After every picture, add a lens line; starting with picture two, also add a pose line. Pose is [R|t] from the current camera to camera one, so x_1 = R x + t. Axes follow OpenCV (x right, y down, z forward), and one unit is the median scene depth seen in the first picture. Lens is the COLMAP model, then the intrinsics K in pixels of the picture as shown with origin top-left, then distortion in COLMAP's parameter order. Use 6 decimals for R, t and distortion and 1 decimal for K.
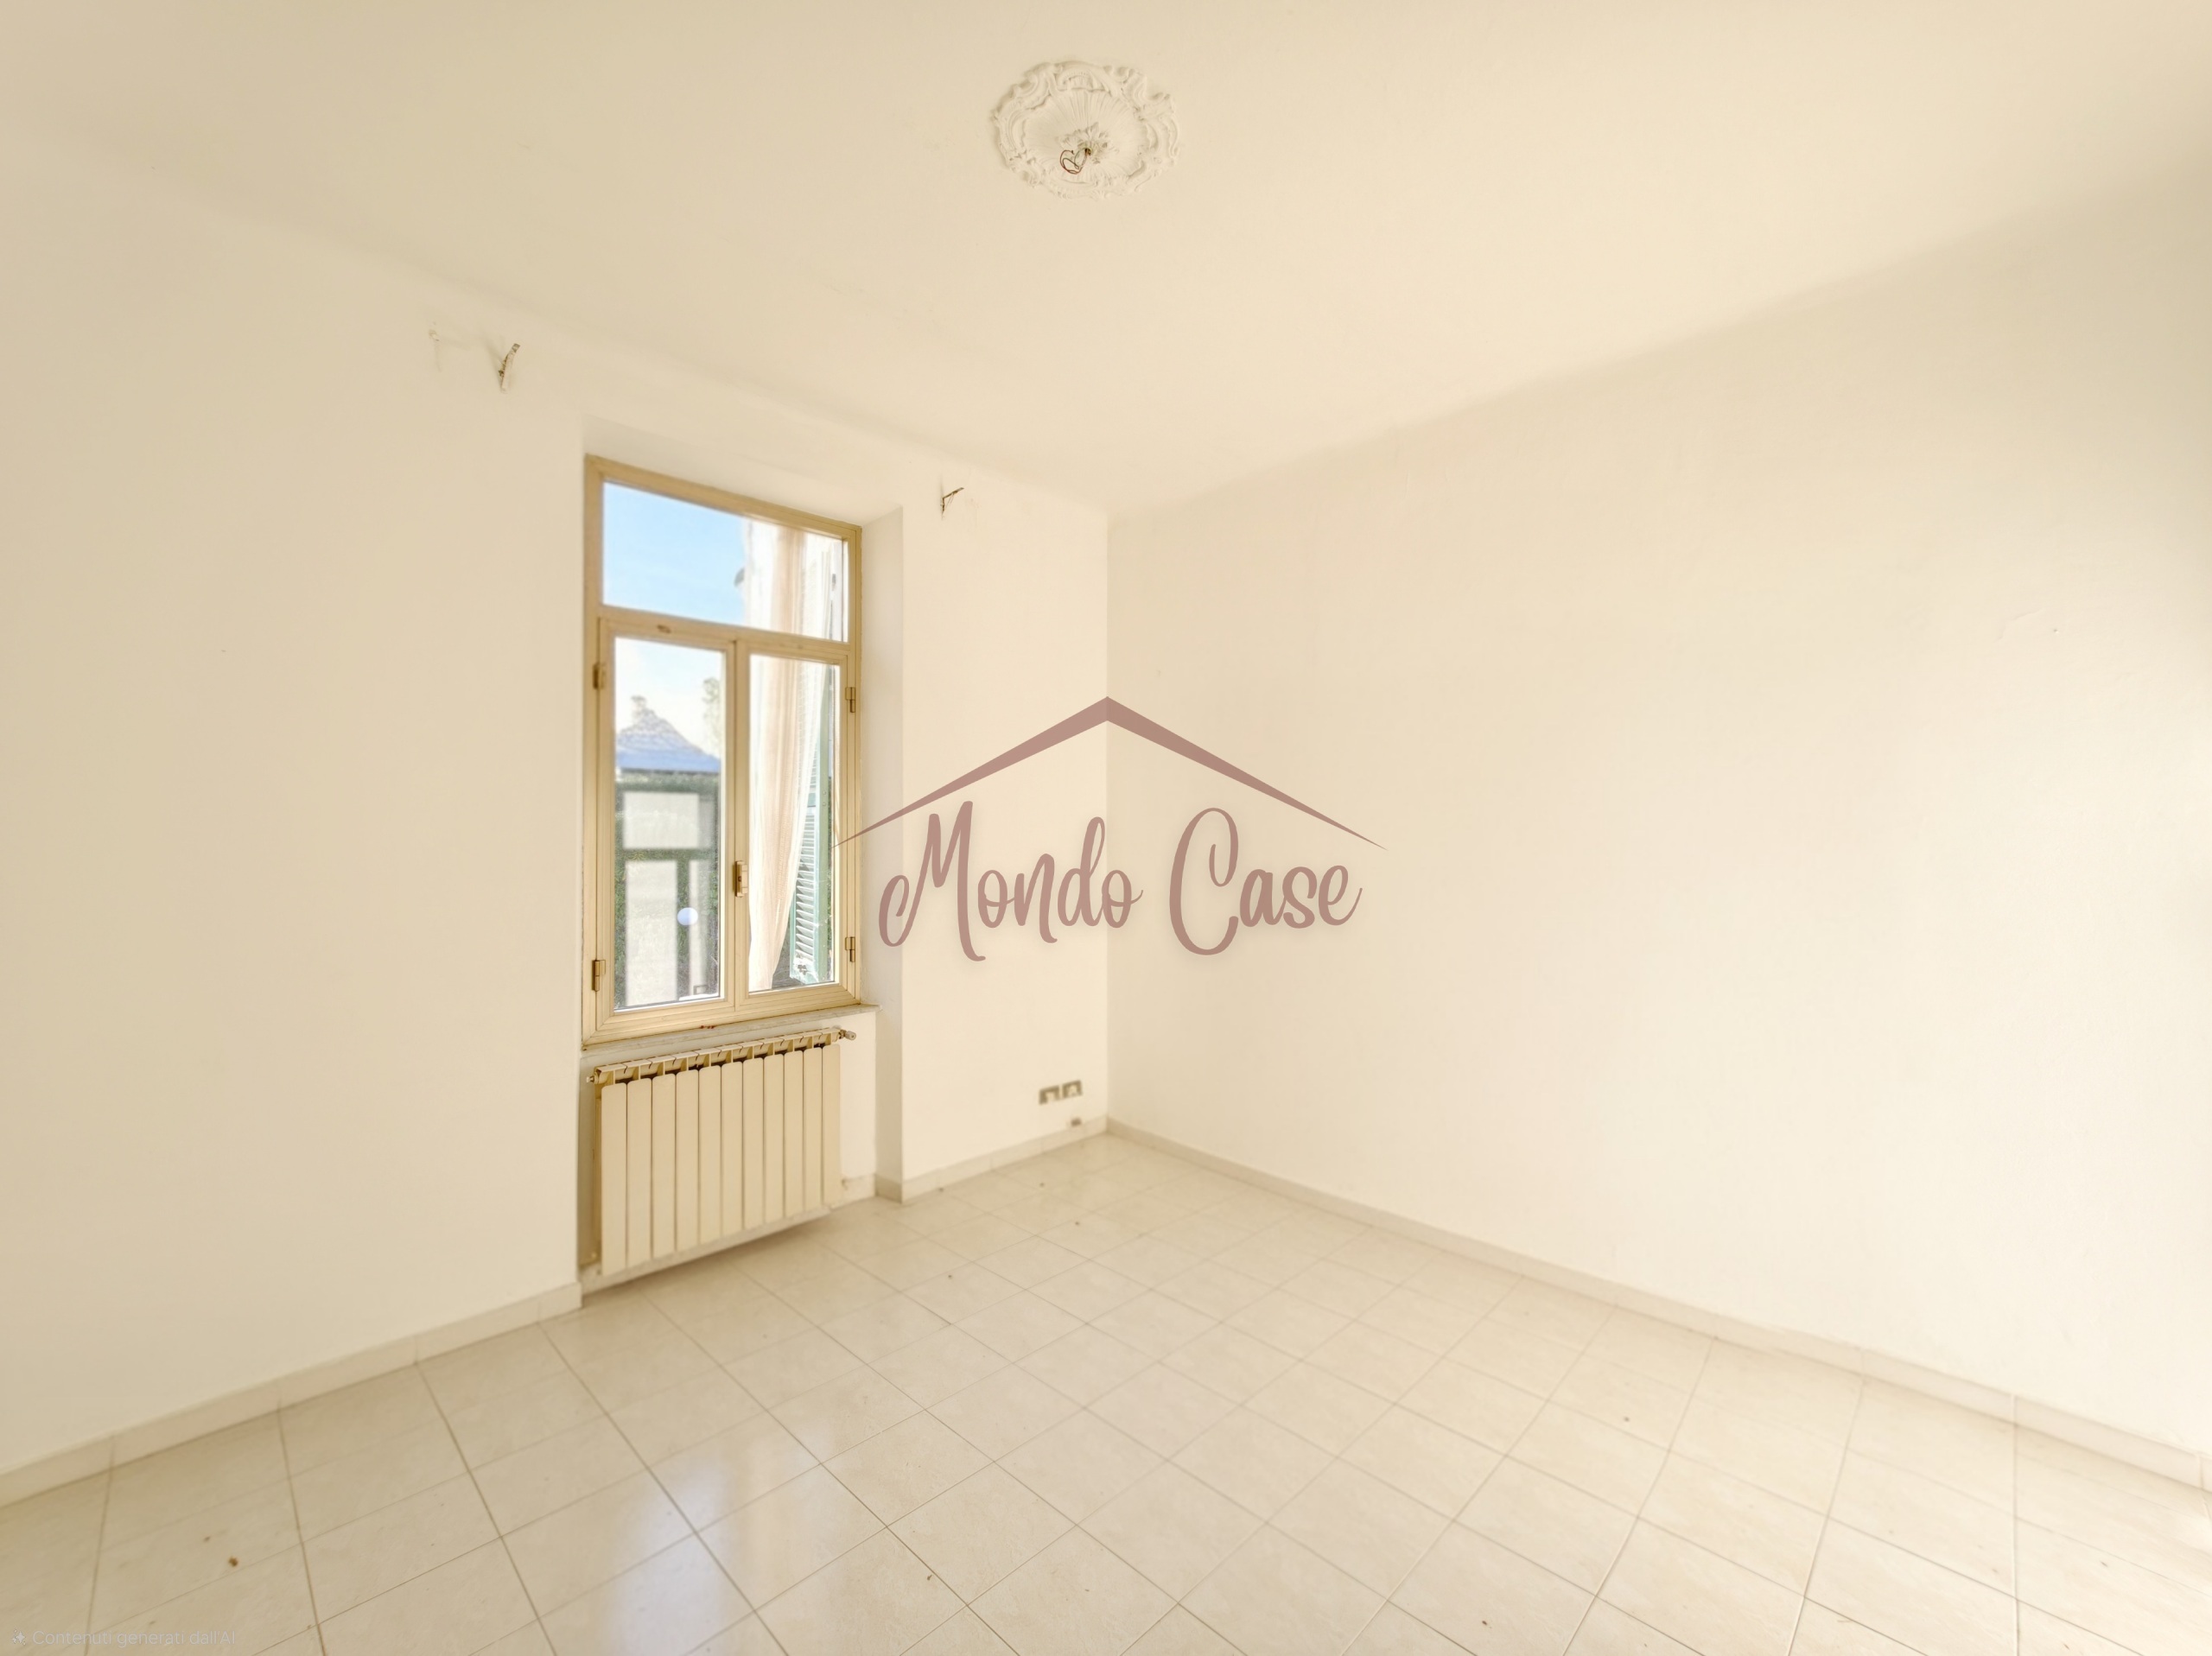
lens RADIAL K [[903.7, 0, 1112.6], [0, 903.7, 807.8], [0, 0, 1]] dist [-0.000190, 0.000002]
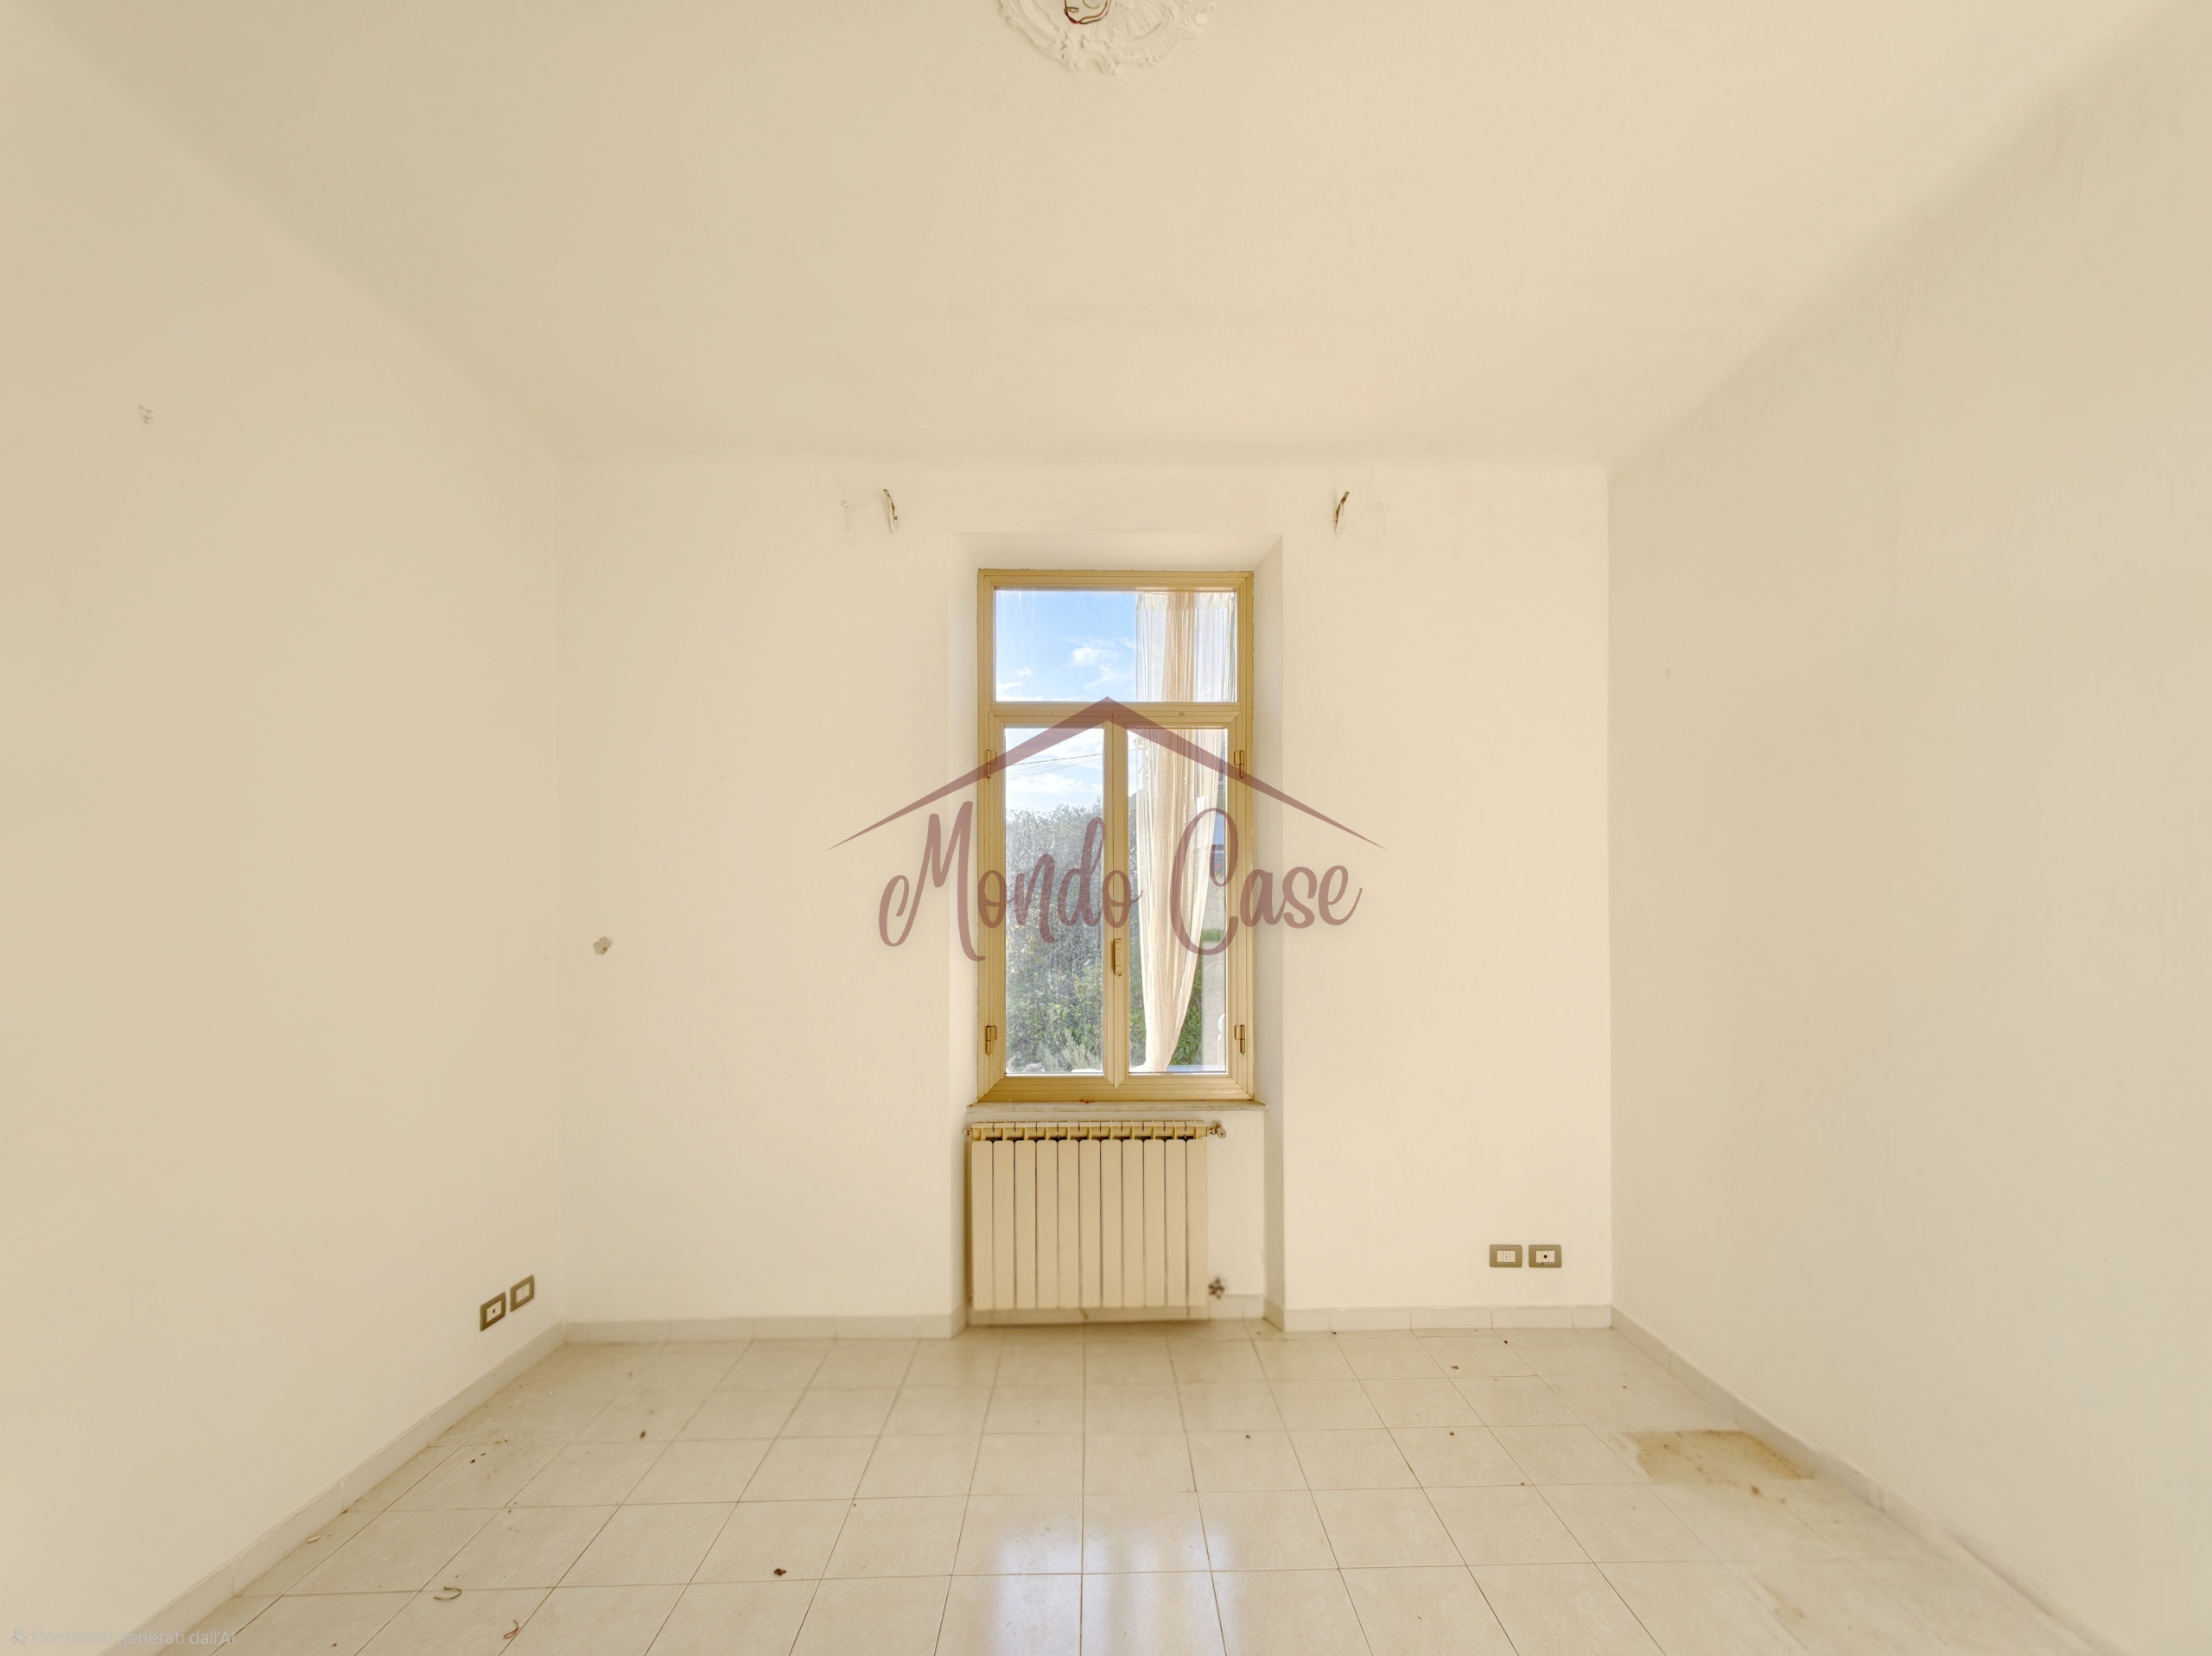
lens RADIAL K [[907.1, 0, 1093.9], [0, 907.1, 893.1], [0, 0, 1]] dist [-0.000943, -0.000044]
pose [[0.715147, 0.001314, -0.698972, 0.250282], [0.013074, 0.999798, 0.015255, -0.006923], [0.698851, -0.020048, 0.714986, 0.248121]]
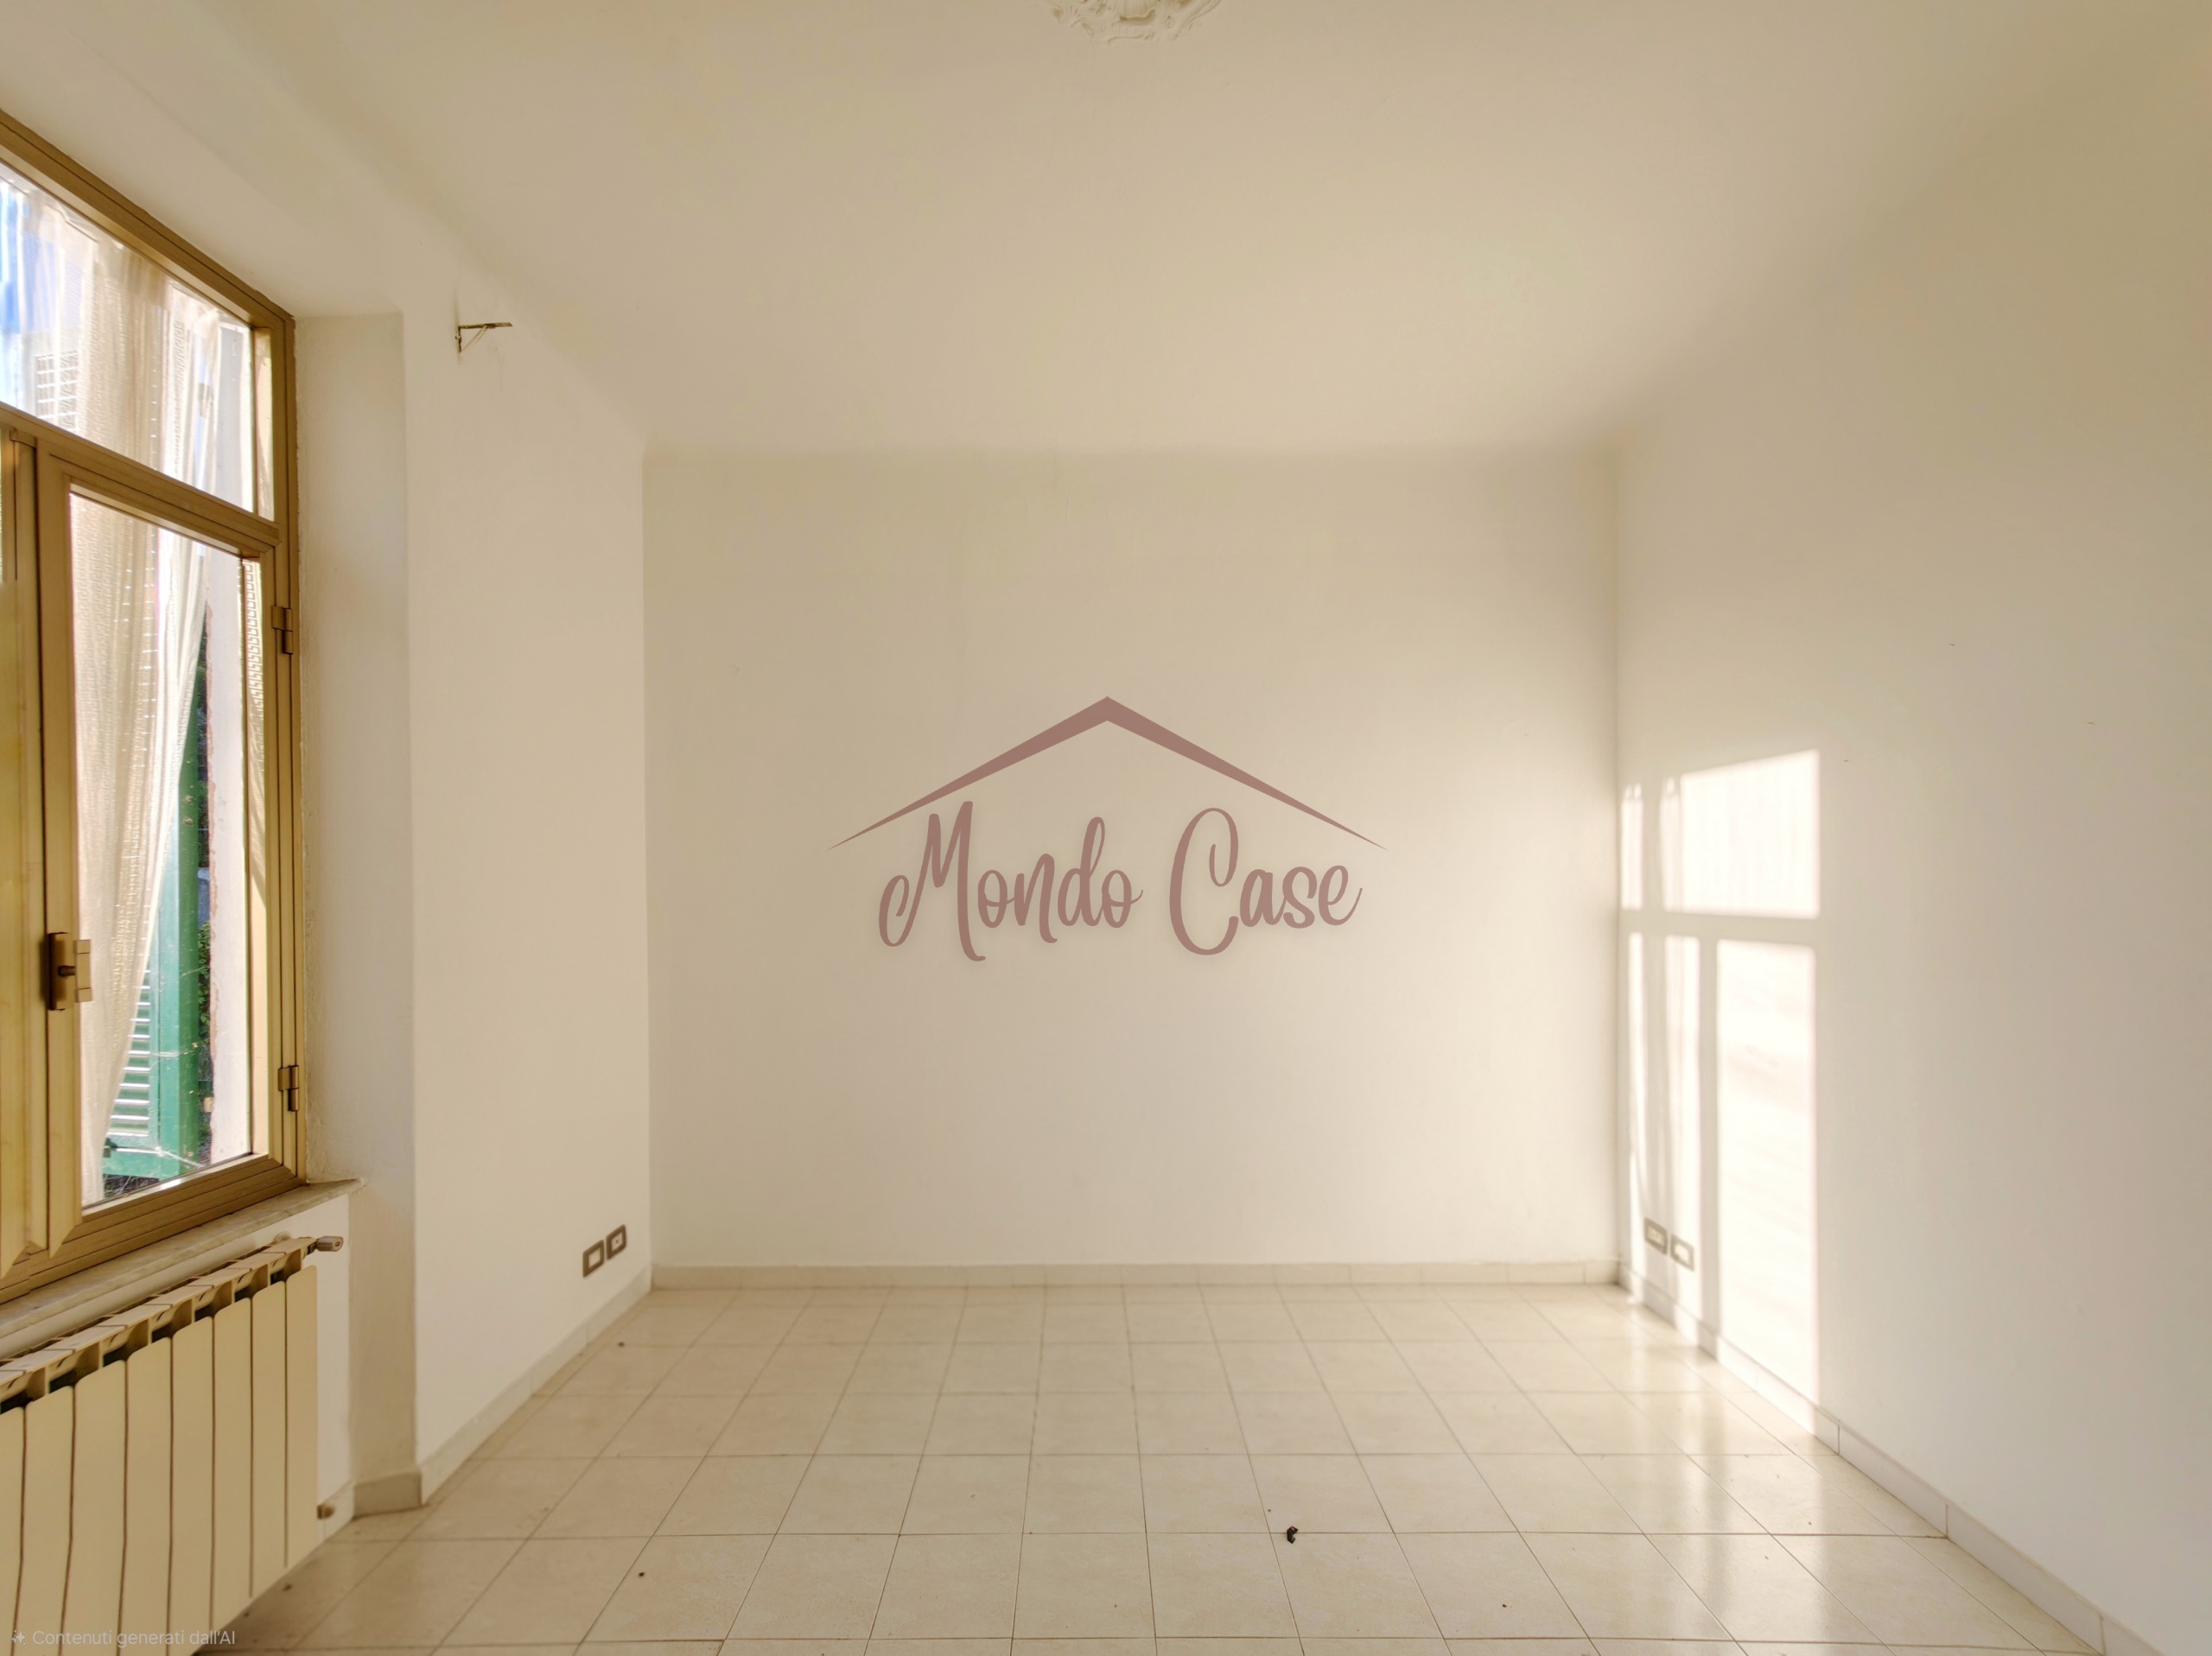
lens RADIAL K [[907.1, 0, 1093.9], [0, 907.1, 893.1], [0, 0, 1]] dist [-0.000943, -0.000044]
pose [[0.712109, -0.001314, 0.702068, -0.334515], [-0.014533, 0.999756, 0.016613, 0.021898], [-0.701918, -0.022034, 0.711917, 0.276898]]
